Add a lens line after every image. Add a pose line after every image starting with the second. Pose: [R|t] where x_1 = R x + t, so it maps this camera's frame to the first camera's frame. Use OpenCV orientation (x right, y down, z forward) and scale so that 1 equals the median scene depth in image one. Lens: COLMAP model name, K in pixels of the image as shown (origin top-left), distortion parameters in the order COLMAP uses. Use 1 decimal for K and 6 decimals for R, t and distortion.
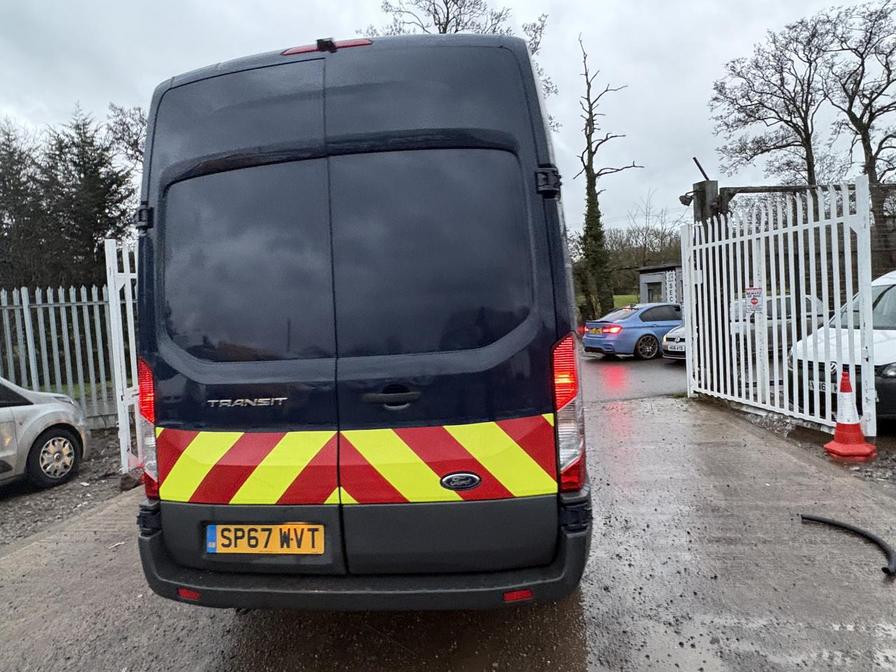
lens RADIAL K [[559.2, 0, 447.3], [0, 559.2, 333.5], [0, 0, 1]] dist [0.001393, 0.000783]
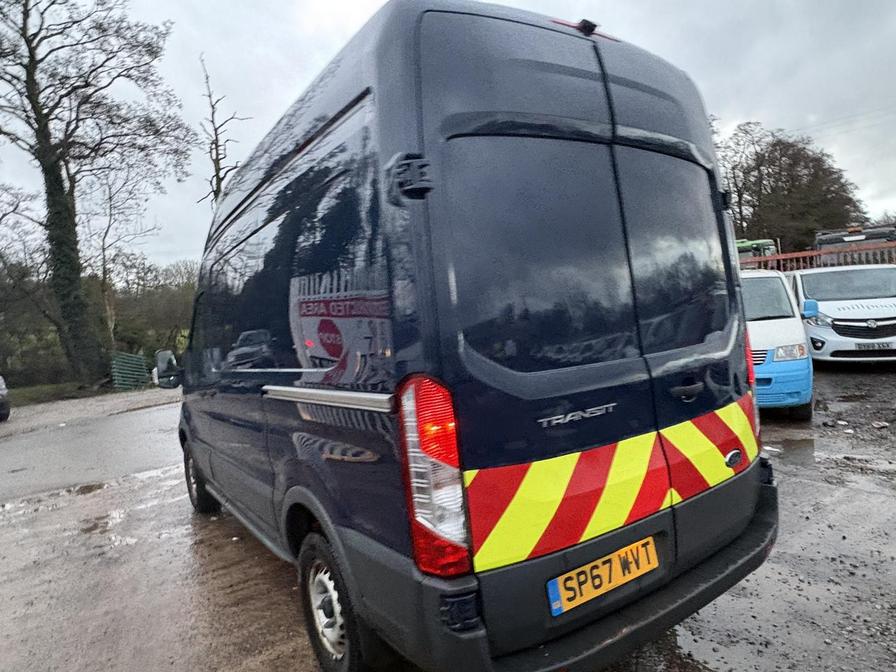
lens RADIAL K [[559.2, 0, 447.3], [0, 559.2, 333.5], [0, 0, 1]] dist [0.001393, 0.000783]
pose [[0.741449, -0.026322, 0.670492, -1.063416], [0.066960, 0.997145, -0.034901, 0.017442], [-0.667660, 0.070773, 0.741095, 0.504495]]
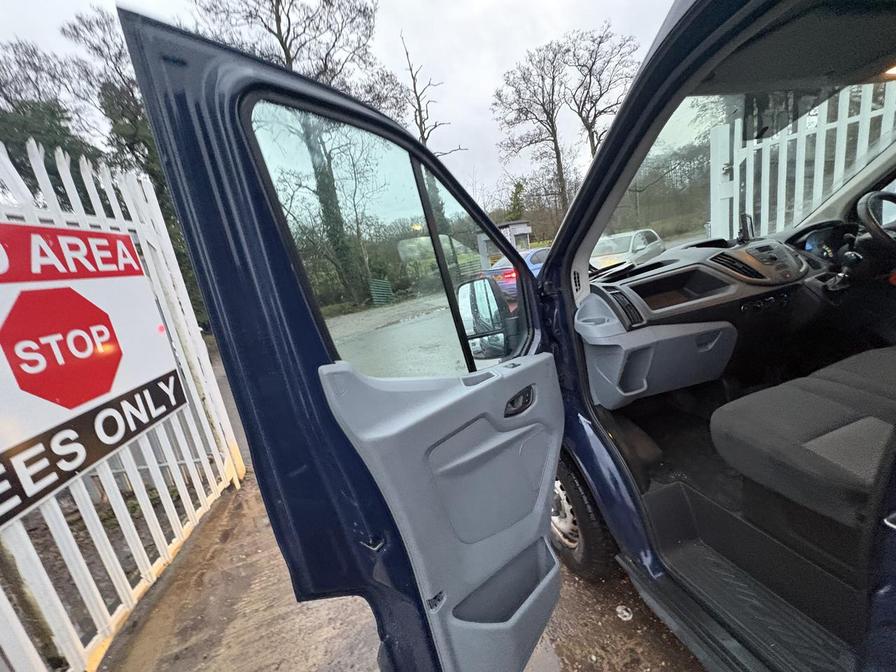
lens RADIAL K [[357.9, 0, 447.9], [0, 357.9, 336.8], [0, 0, 1]] dist [-0.000931, 0.000292]
pose [[0.908007, -0.182810, 0.376966, -0.768365], [0.134884, 0.979430, 0.150077, -0.059092], [-0.396648, -0.085424, 0.913988, 2.291572]]
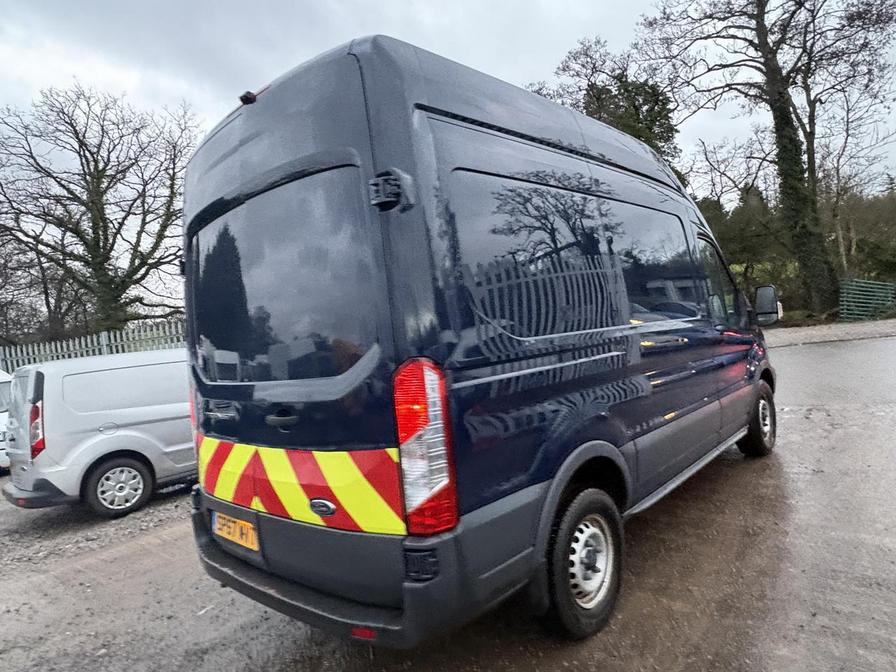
lens RADIAL K [[559.2, 0, 447.3], [0, 559.2, 333.5], [0, 0, 1]] dist [0.001393, 0.000783]
pose [[0.820655, -0.030521, -0.570609, 0.746396], [0.053132, 0.998322, 0.023015, -0.056180], [0.568949, -0.049205, 0.820900, 0.294923]]
